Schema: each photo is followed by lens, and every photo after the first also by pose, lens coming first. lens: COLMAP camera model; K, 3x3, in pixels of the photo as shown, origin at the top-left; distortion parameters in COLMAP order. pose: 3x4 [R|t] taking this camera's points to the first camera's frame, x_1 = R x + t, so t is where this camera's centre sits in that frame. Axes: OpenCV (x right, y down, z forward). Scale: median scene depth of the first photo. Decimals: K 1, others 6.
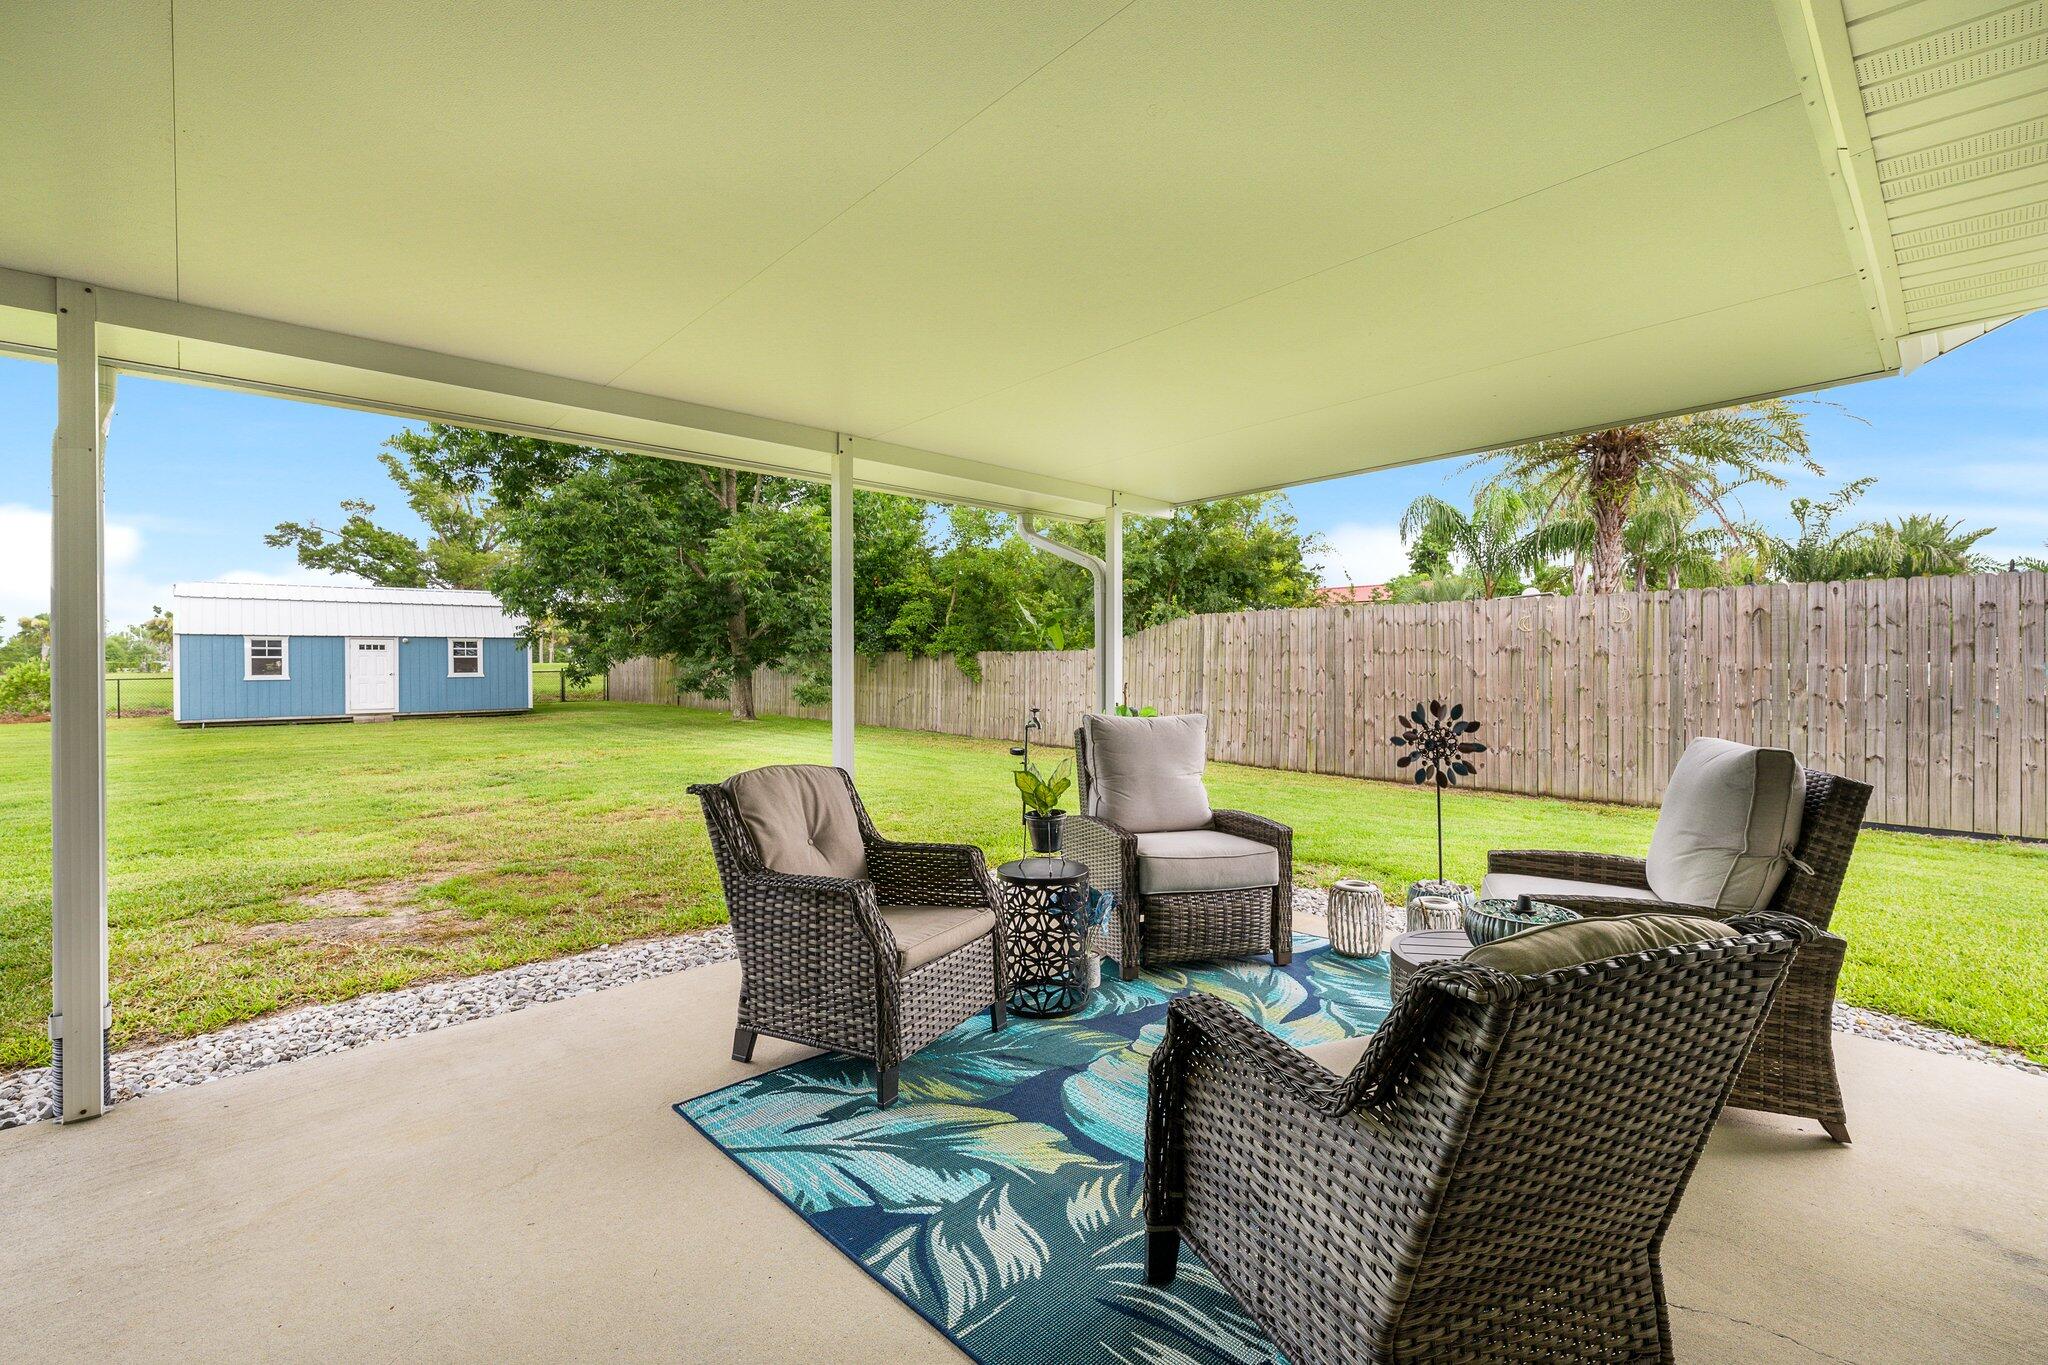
lens RADIAL K [[891.5, 0, 1018.0], [0, 891.5, 669.7], [0, 0, 1]] dist [0.003841, -0.001991]
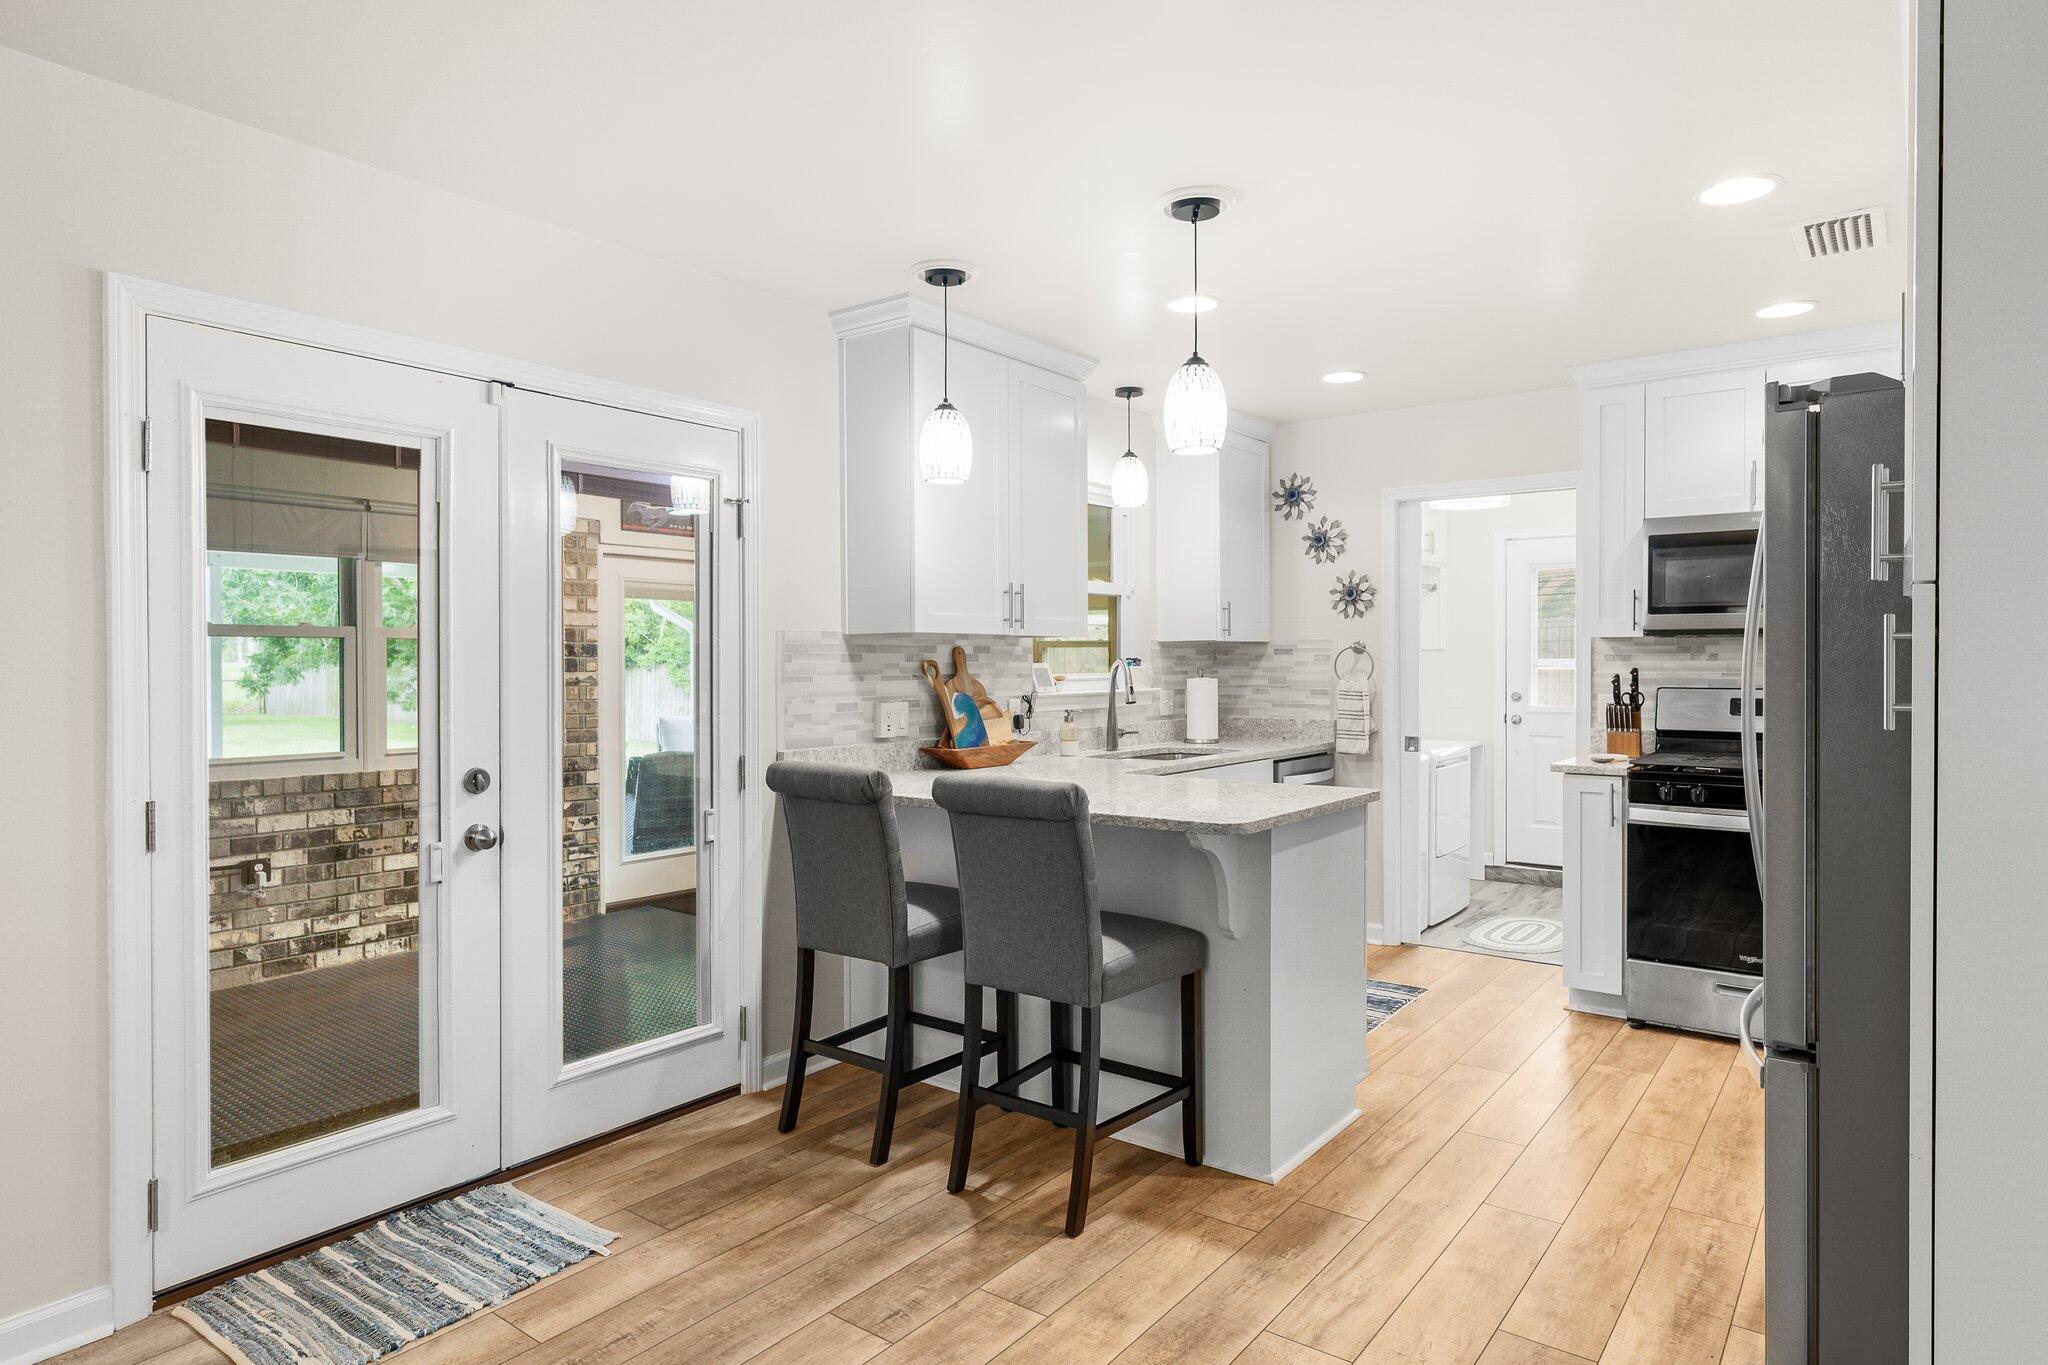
lens RADIAL K [[1127.8, 0, 1039.1], [0, 1127.8, 667.1], [0, 0, 1]] dist [-0.012583, 0.001851]
pose [[0.980357, 0.001836, 0.197221, 0.370313], [-0.001001, 0.999990, -0.004332, -0.041376], [-0.197227, 0.004050, 0.980349, -1.409243]]
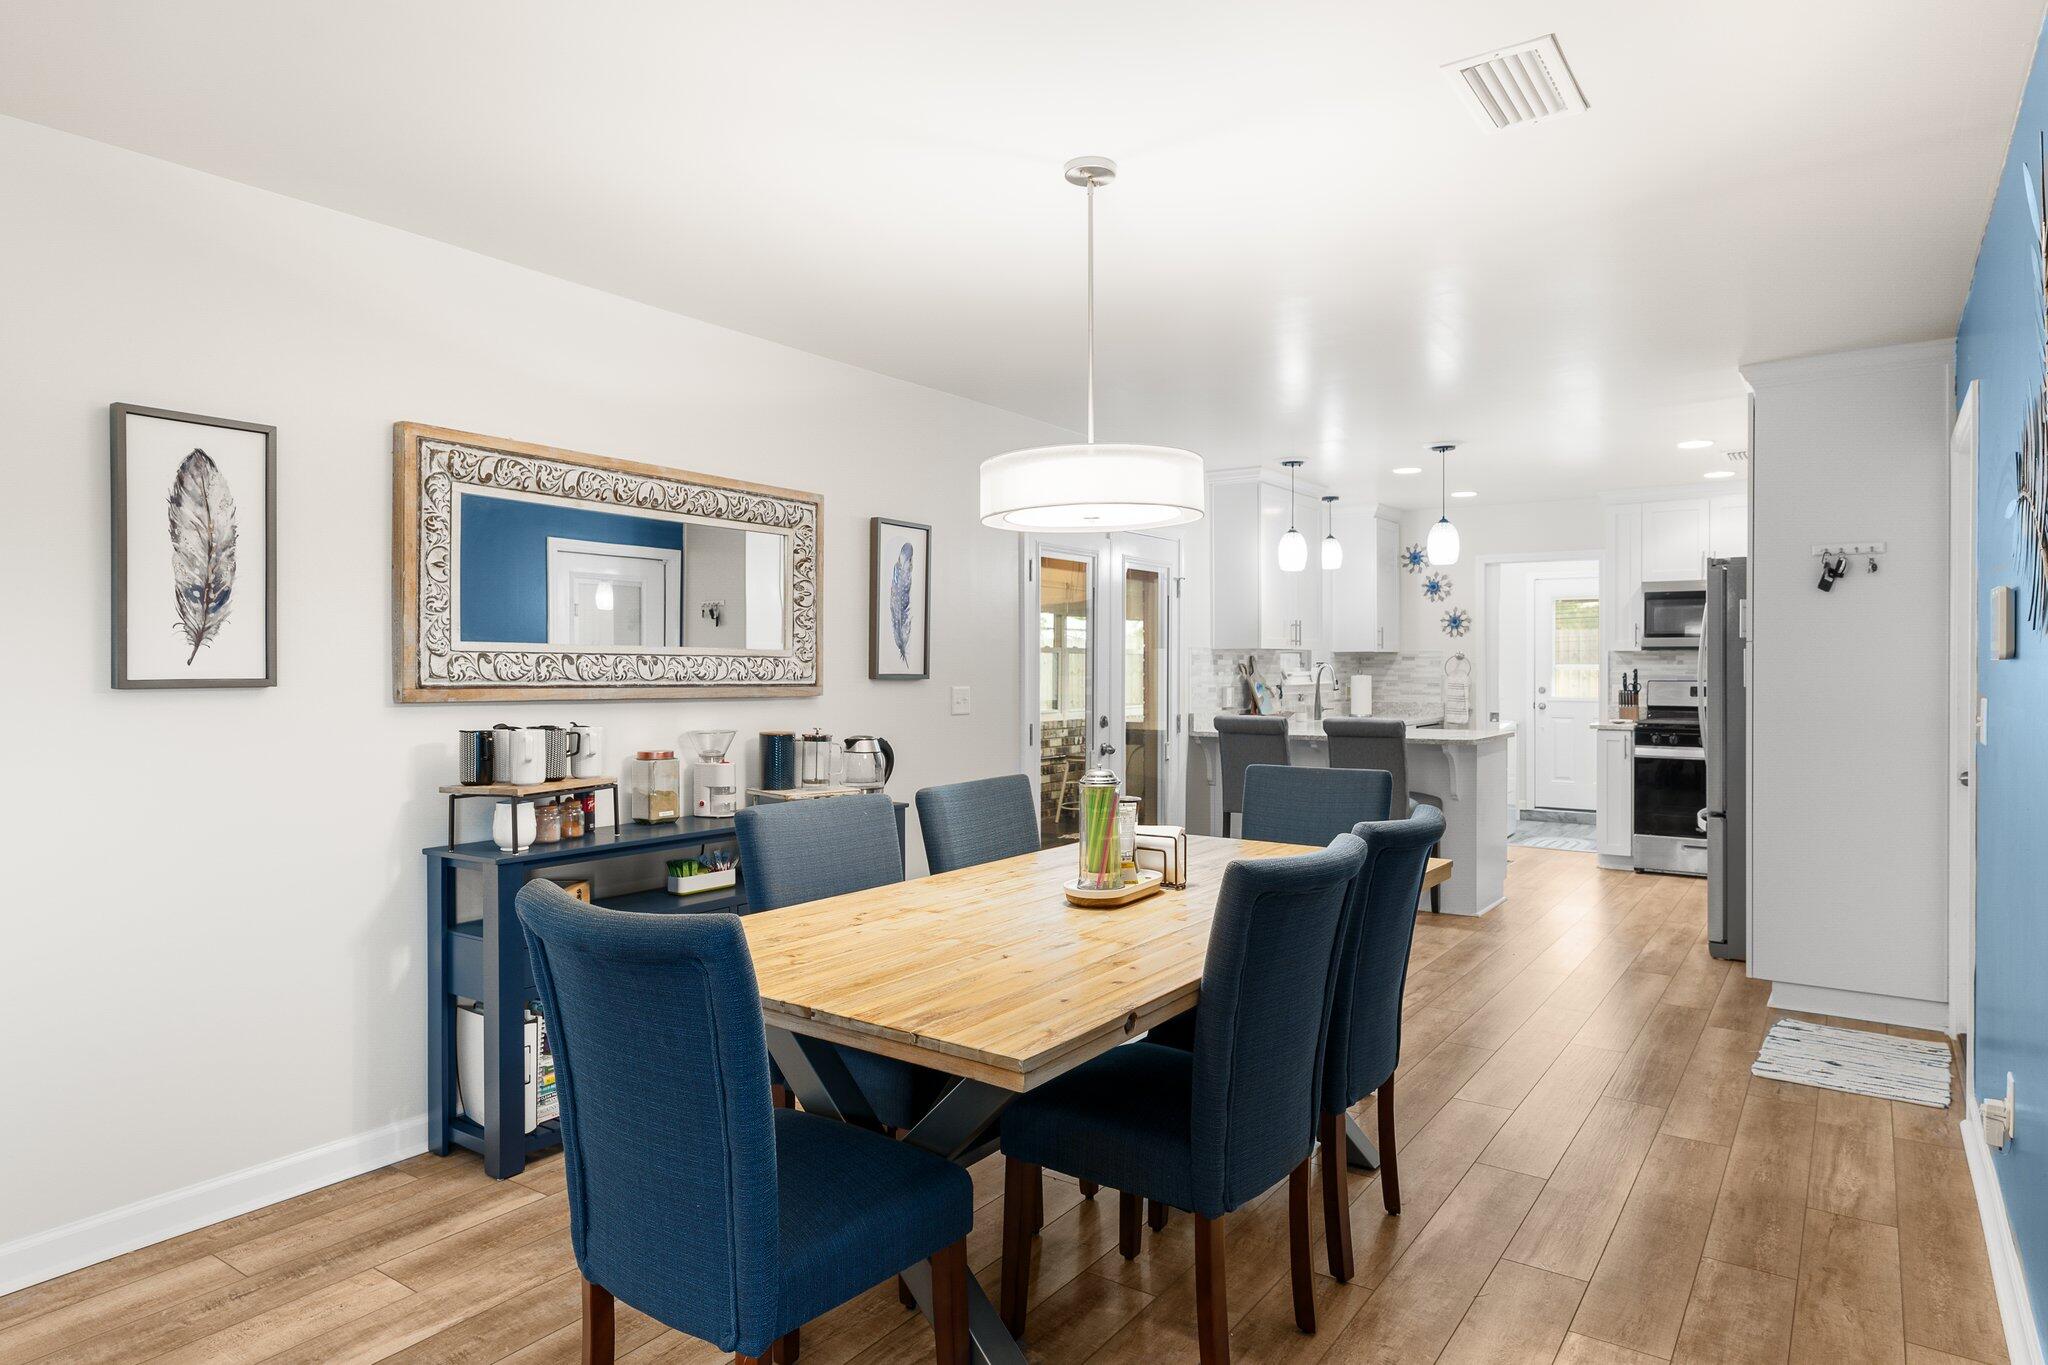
lens RADIAL K [[1127.8, 0, 1067.0], [0, 1127.8, 670.9], [0, 0, 1]] dist [-0.012583, 0.001851]
pose [[0.969173, 0.002965, 0.246362, -0.101357], [-0.001934, 0.999988, -0.004430, -0.034349], [-0.246372, 0.003817, 0.969168, -1.902311]]
